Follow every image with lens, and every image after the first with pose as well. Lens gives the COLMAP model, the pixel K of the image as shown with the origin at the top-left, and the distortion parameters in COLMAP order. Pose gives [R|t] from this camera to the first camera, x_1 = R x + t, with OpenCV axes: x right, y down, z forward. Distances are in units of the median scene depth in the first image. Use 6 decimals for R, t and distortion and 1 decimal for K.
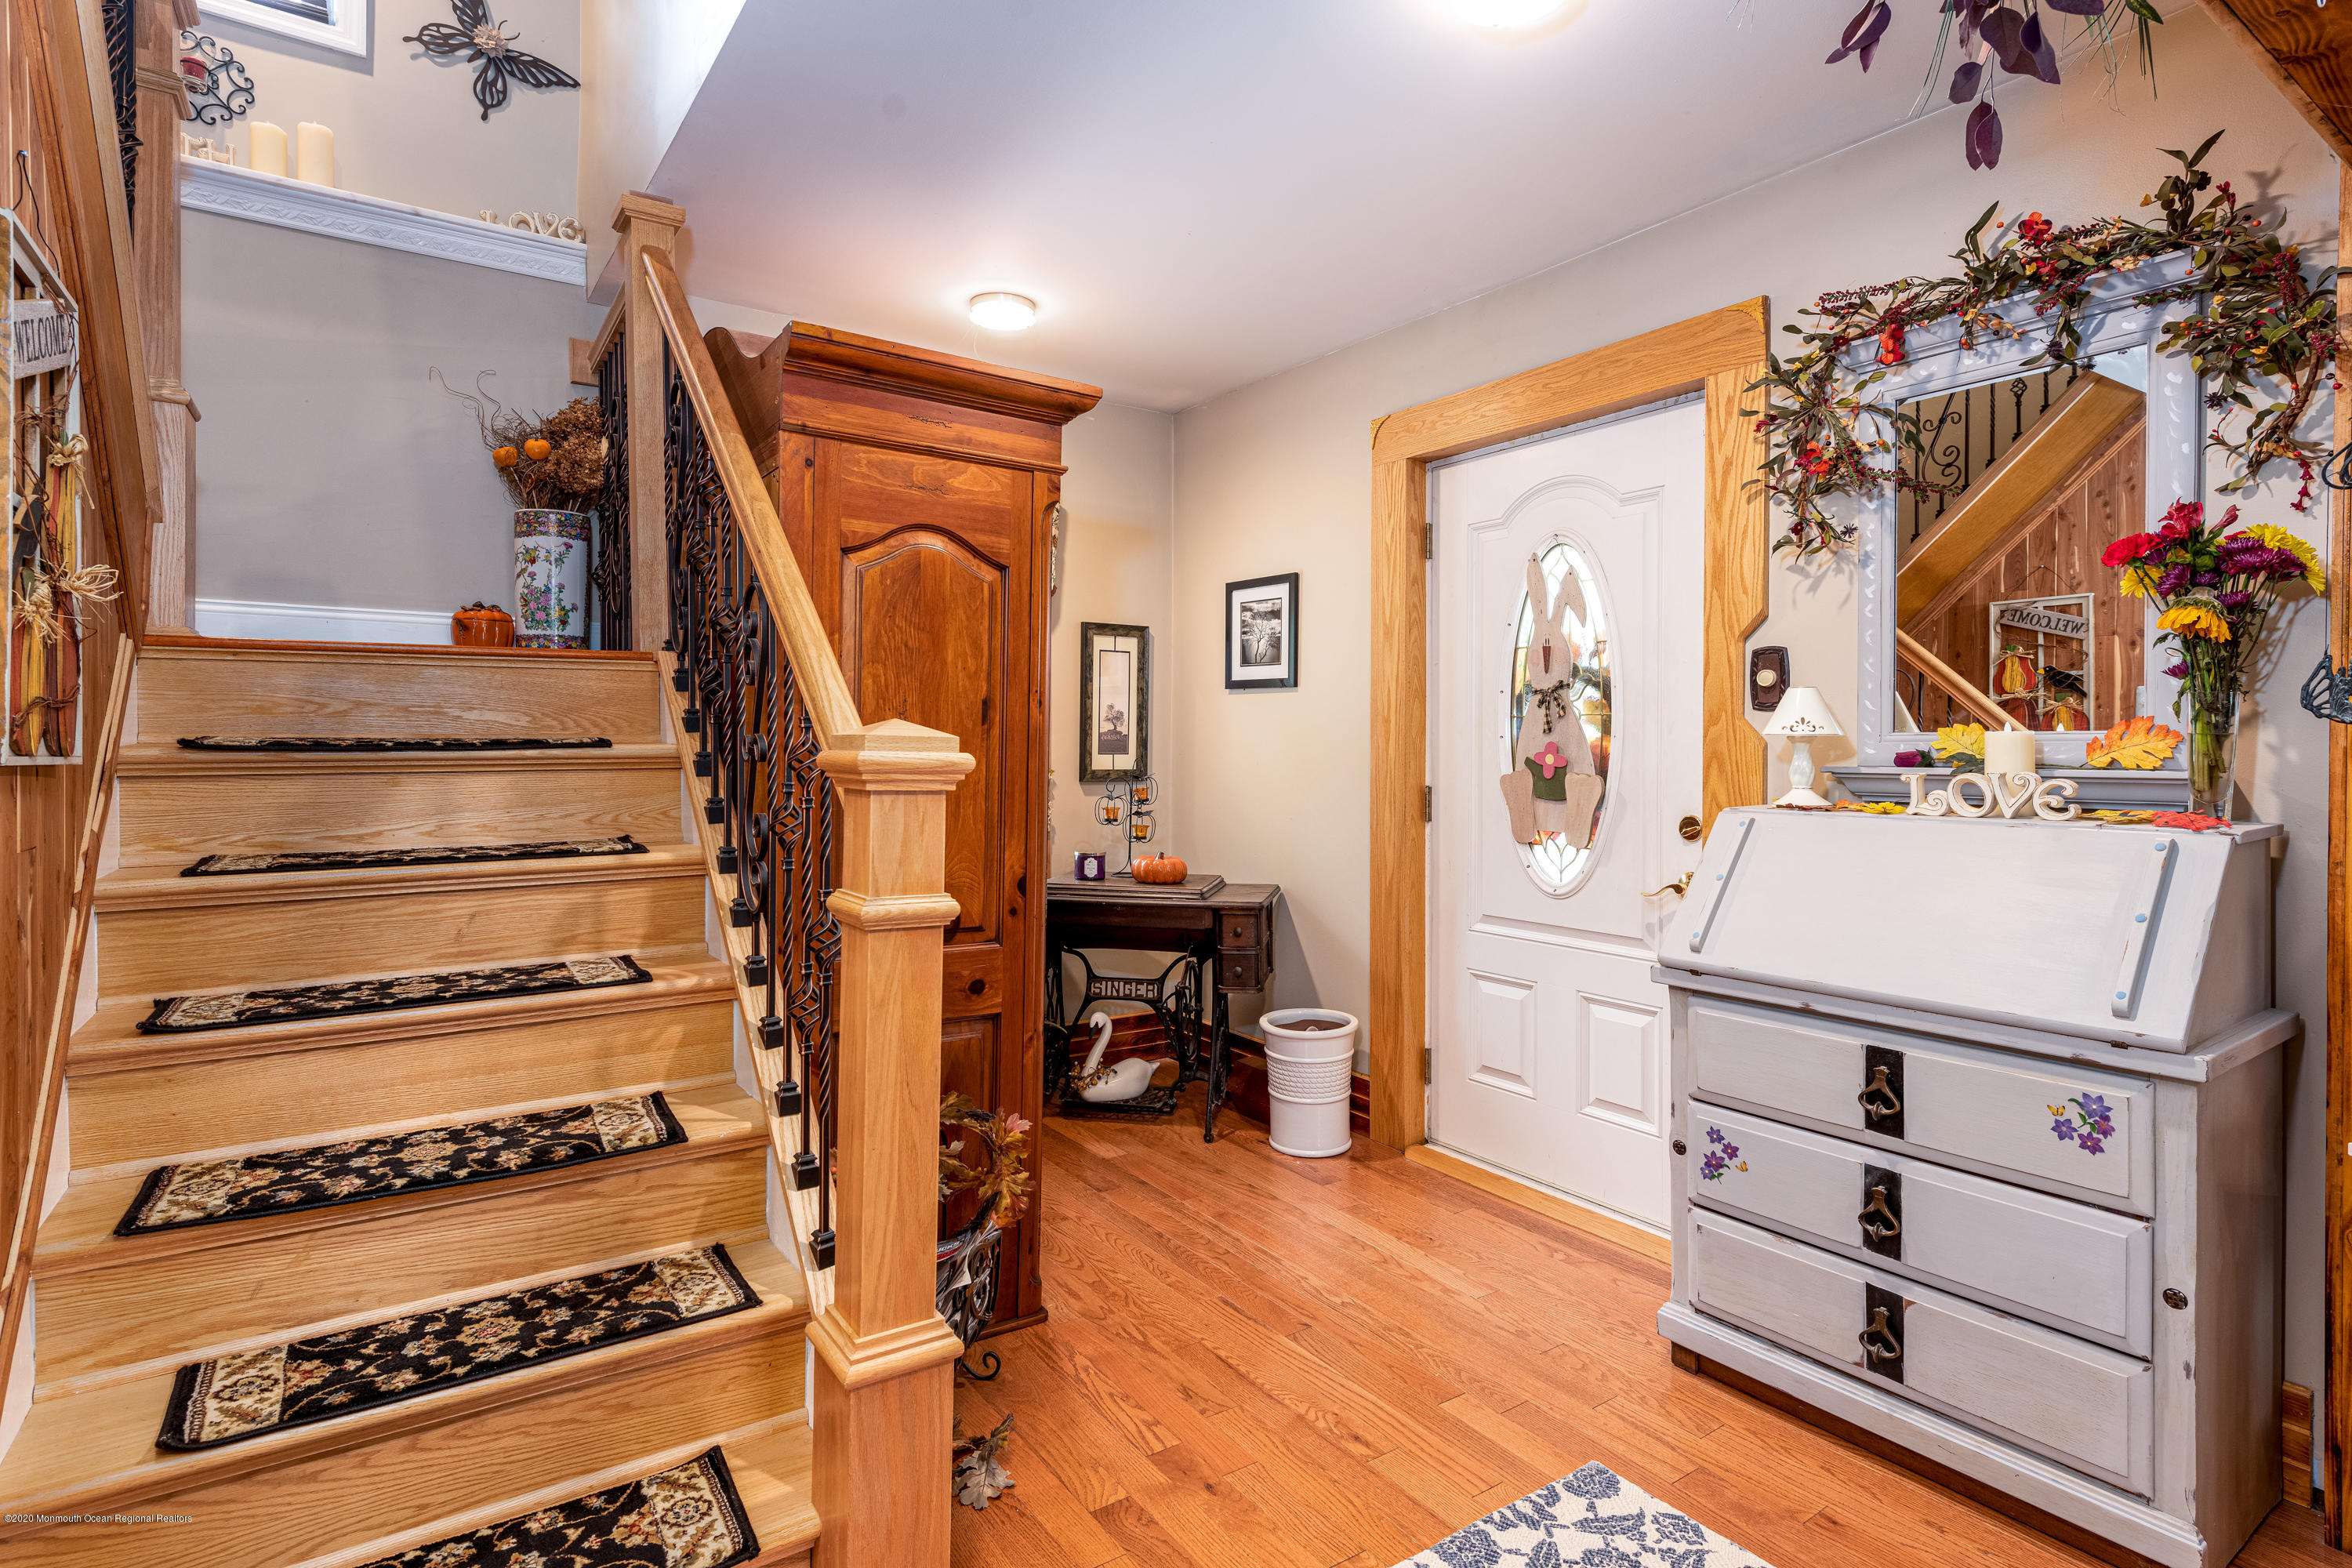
lens RADIAL K [[1180.6, 0, 1161.9], [0, 1180.6, 759.5], [0, 0, 1]] dist [0.001298, -0.000359]
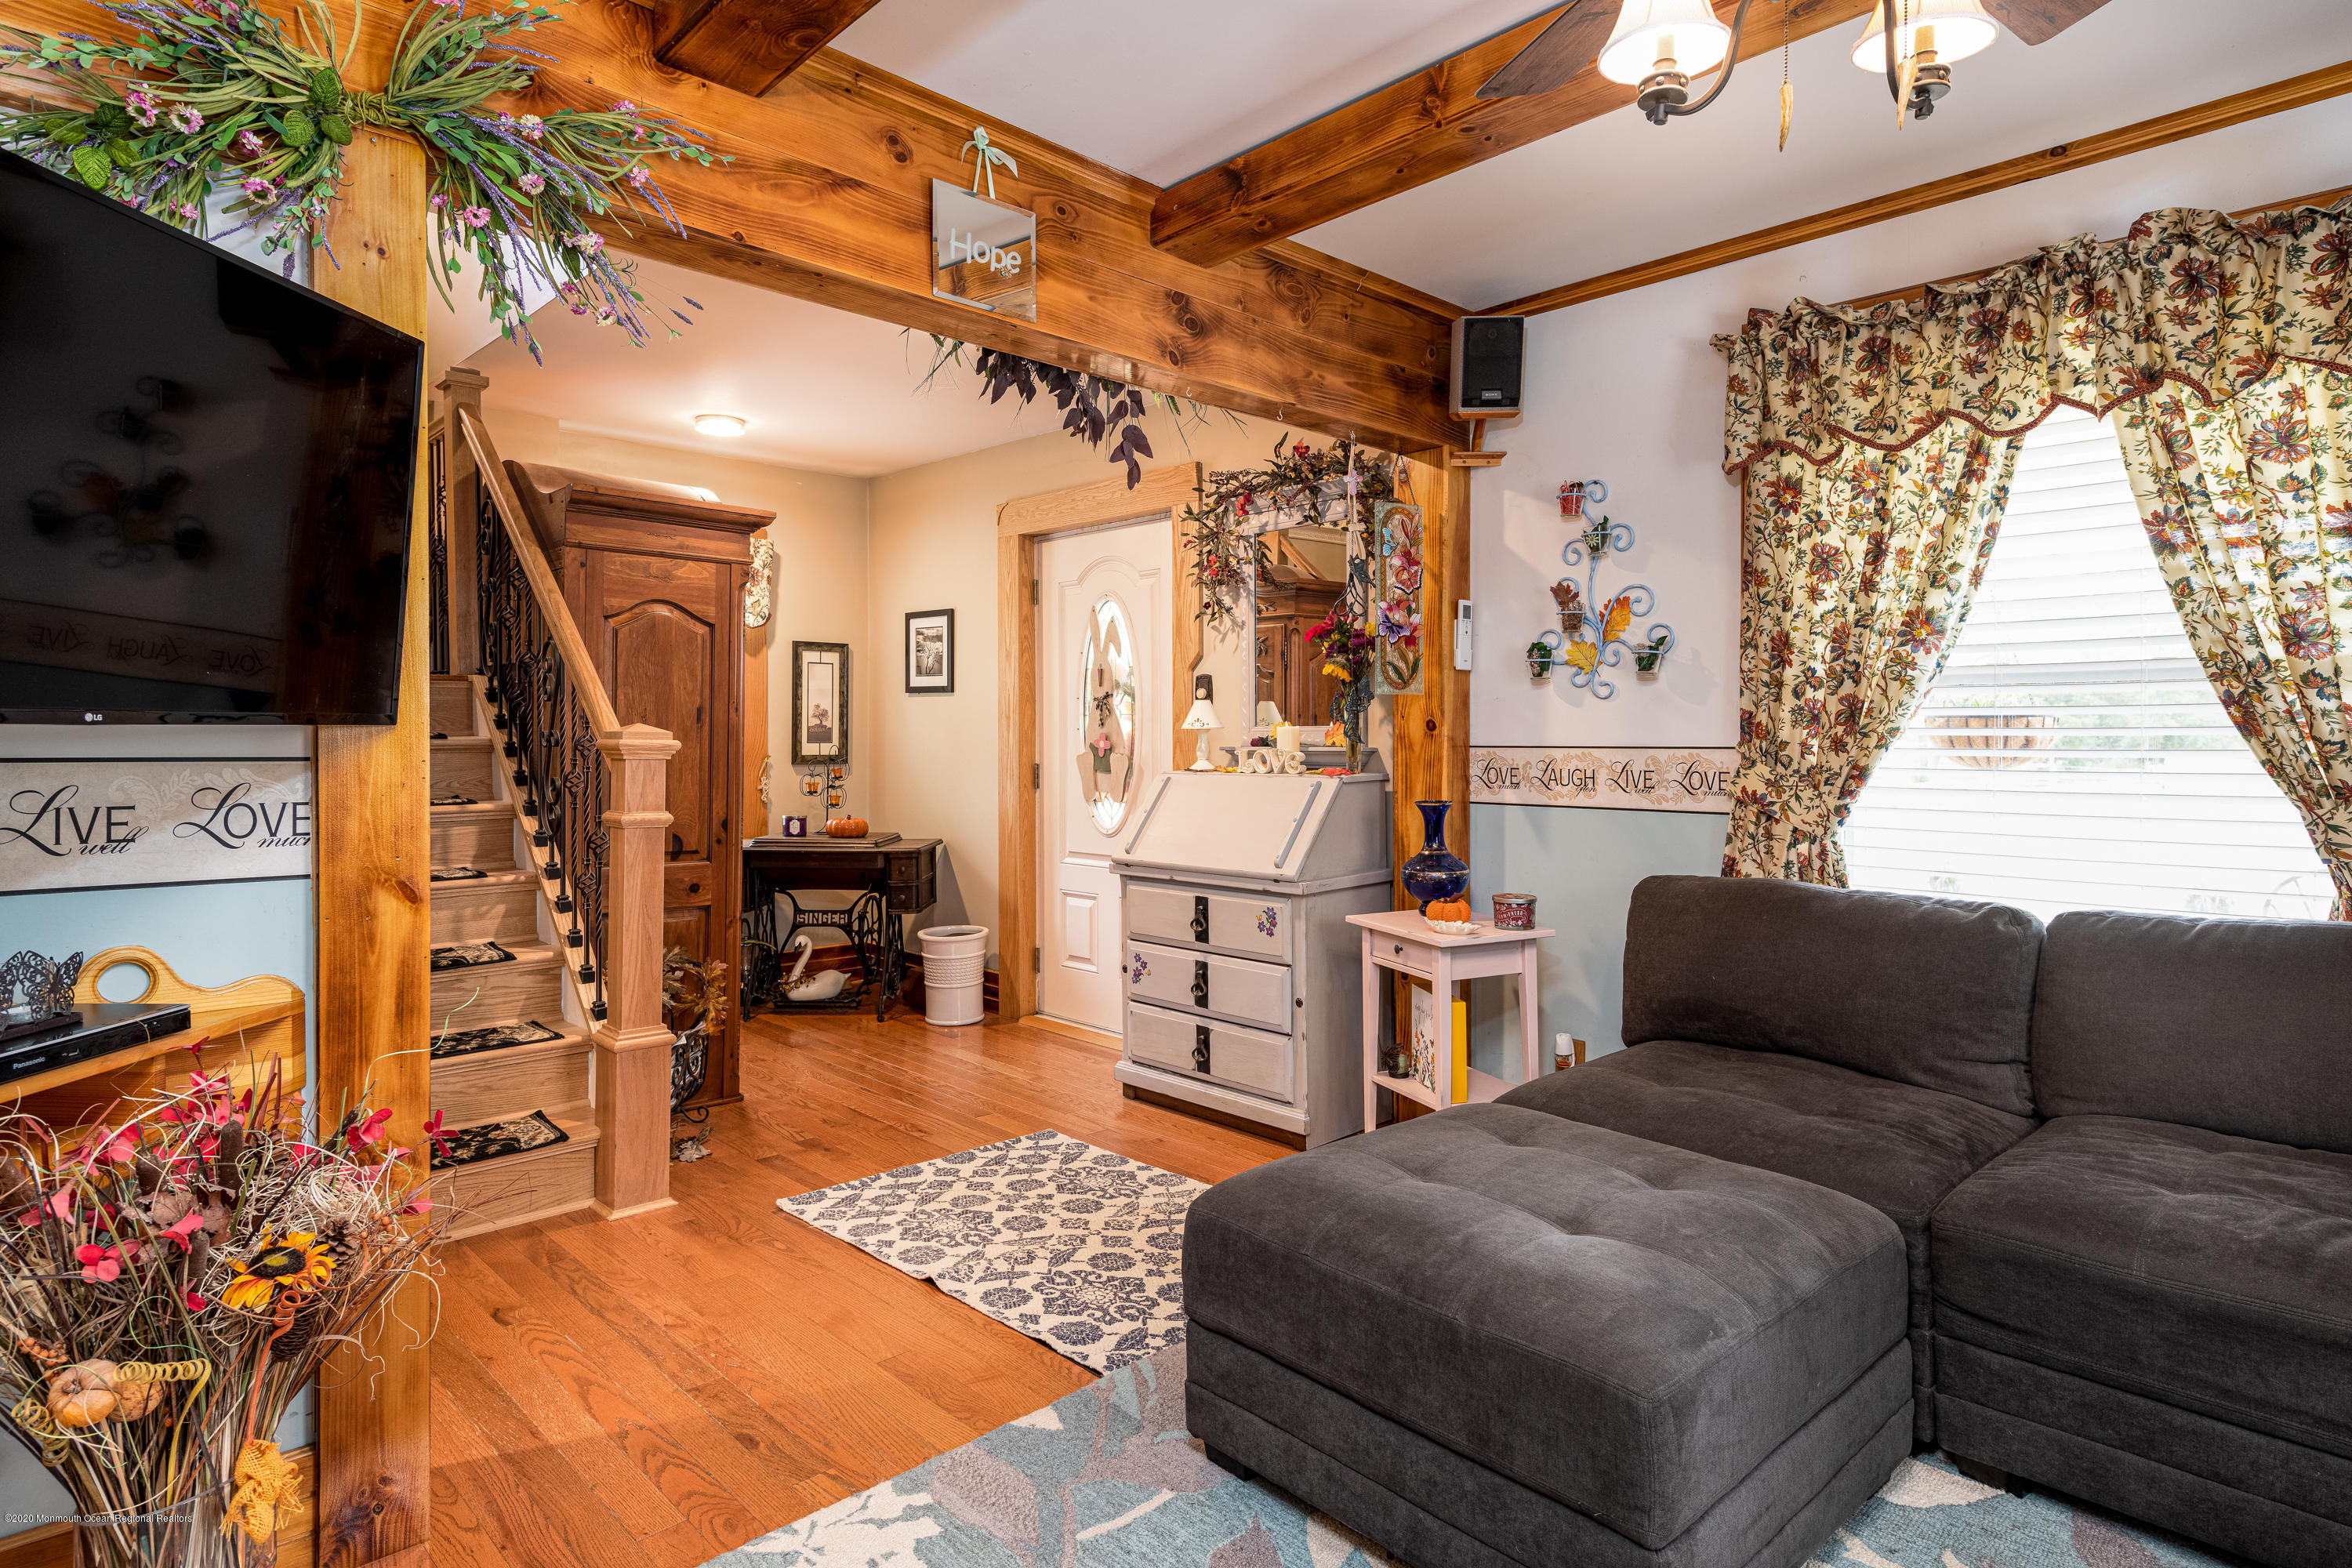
lens RADIAL K [[1268.1, 0, 1179.1], [0, 1268.1, 740.9], [0, 0, 1]] dist [0.005225, -0.000010]
pose [[0.984102, -0.005431, 0.177520, 0.186578], [0.006695, 0.999956, -0.006525, 0.009471], [-0.177476, 0.007610, 0.984096, -0.815134]]
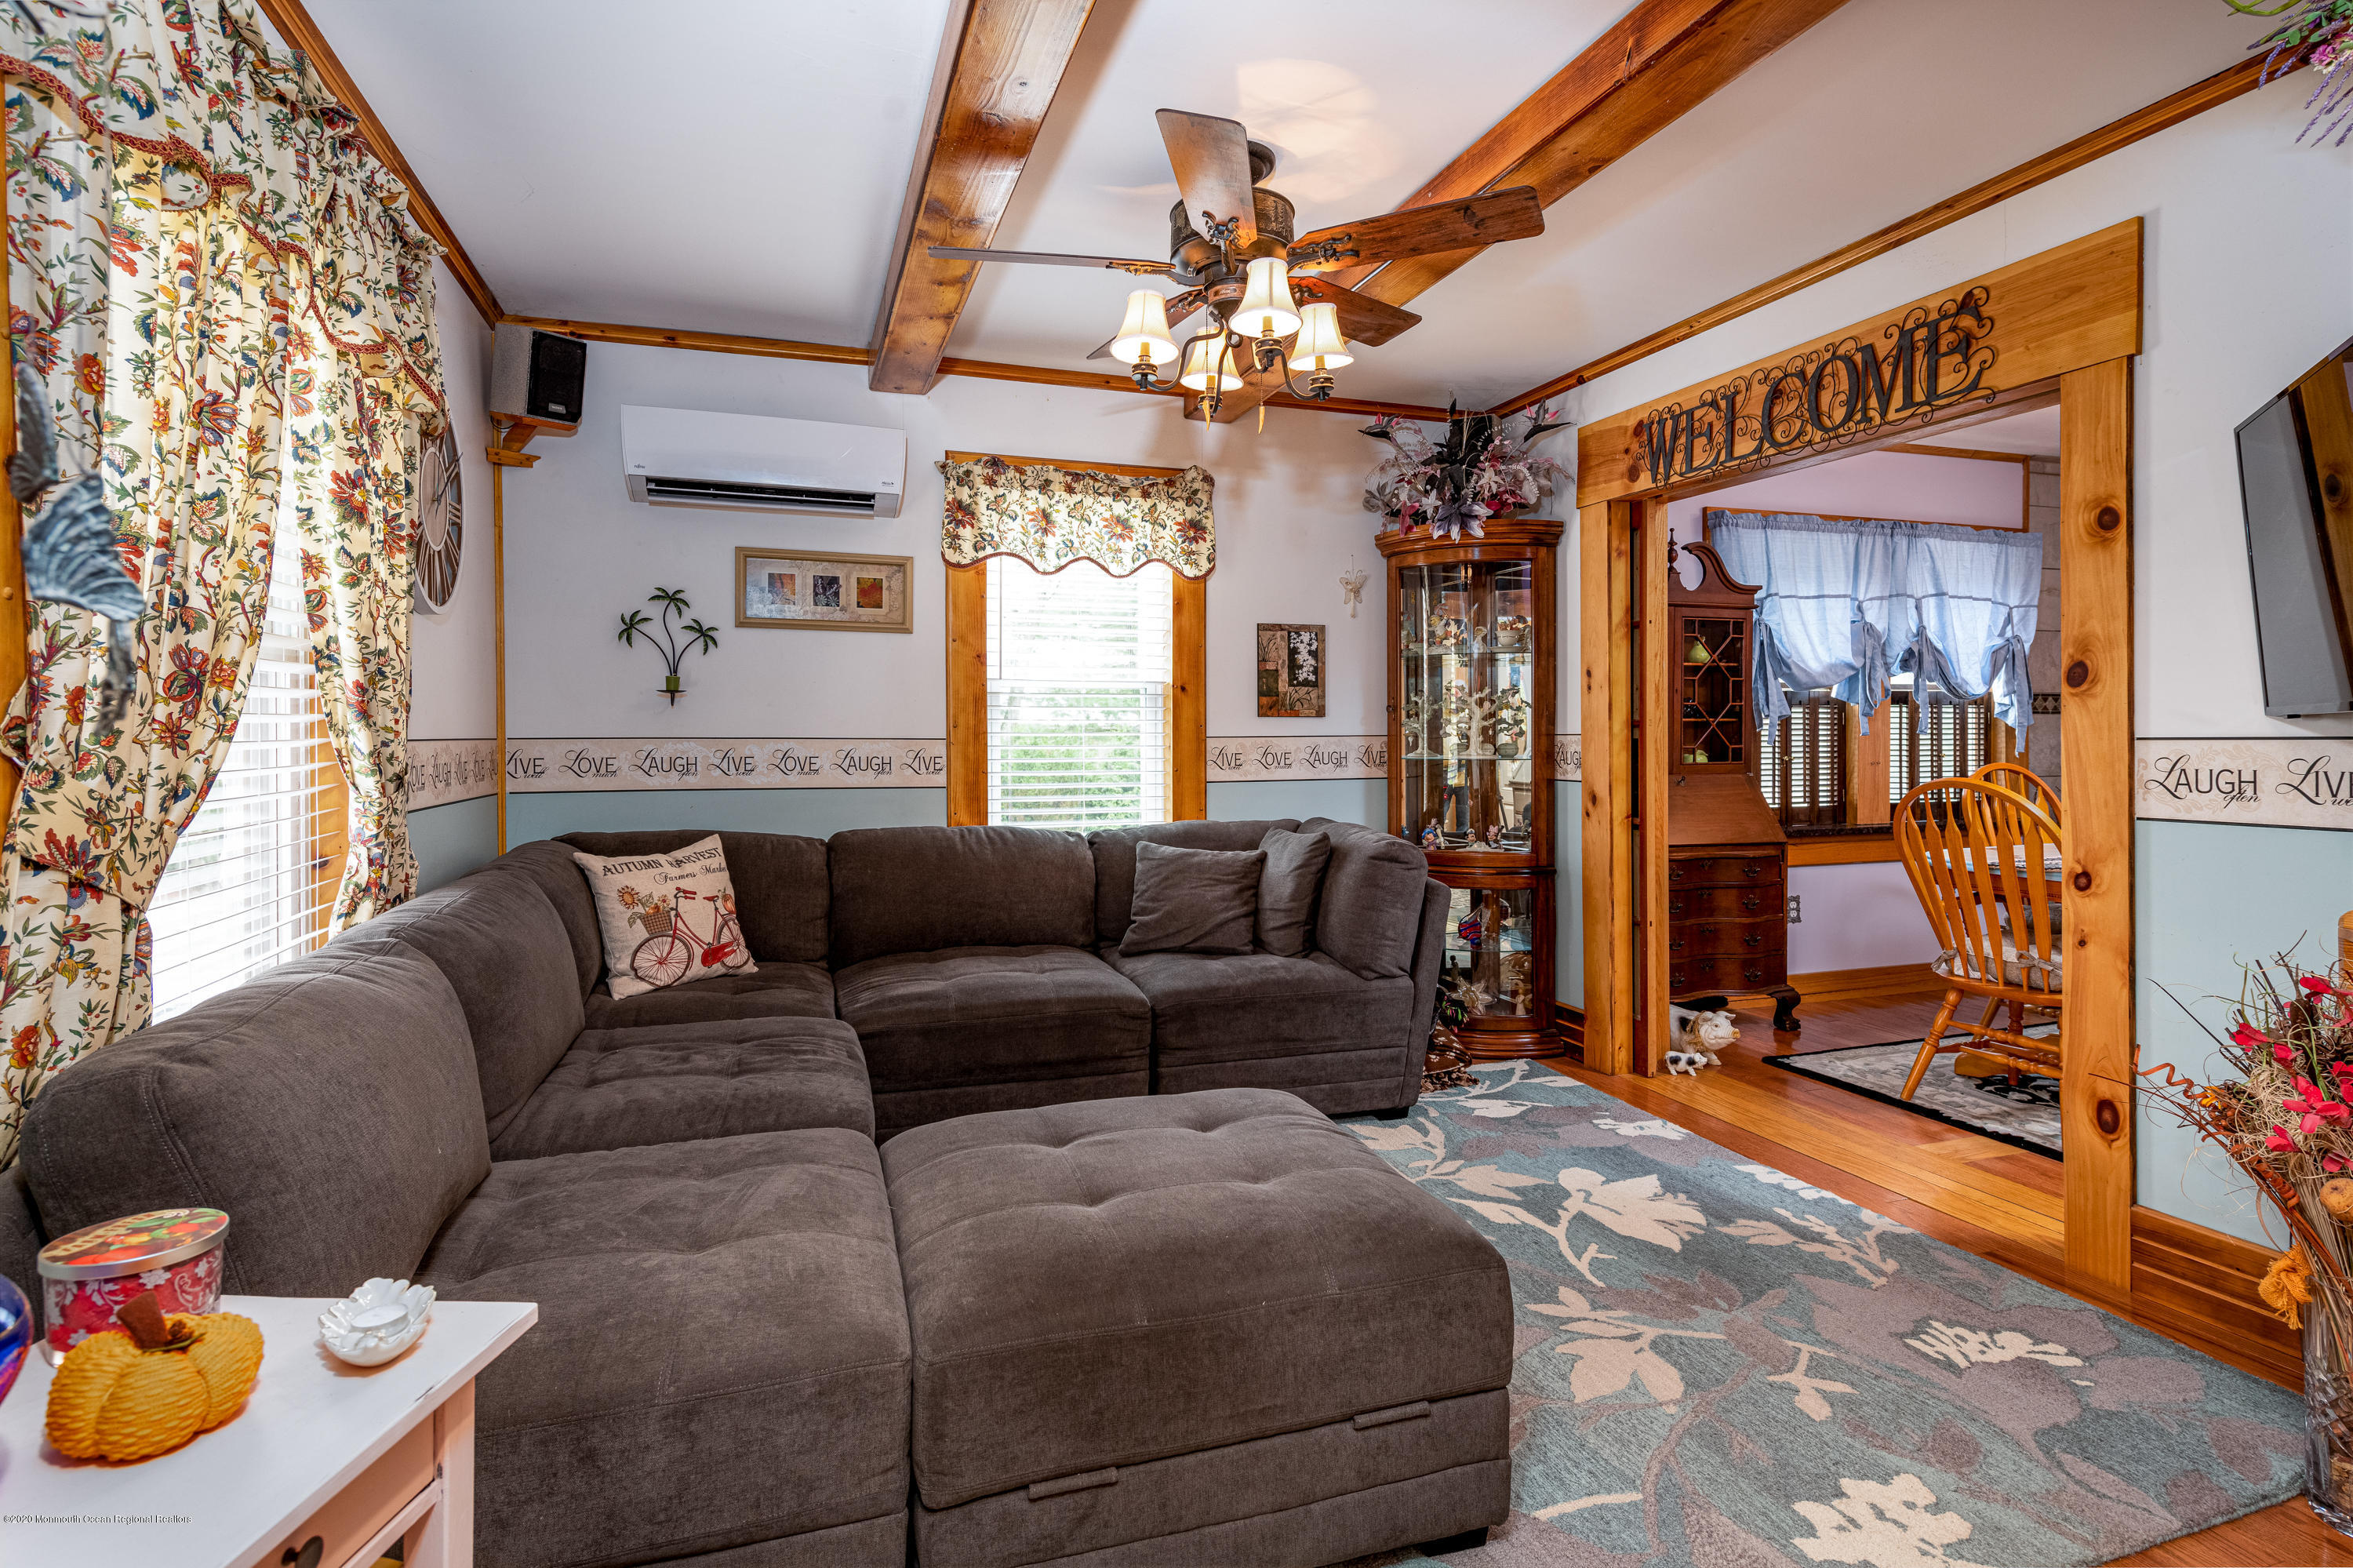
lens RADIAL K [[1181.4, 0, 1174.1], [0, 1181.4, 745.5], [0, 0, 1]] dist [0.000961, 0.000093]
pose [[-0.964334, -0.008147, 0.264563, 0.358334], [-0.003122, 0.999807, 0.019409, 0.000100], [-0.264670, 0.017891, -0.964173, 0.815261]]
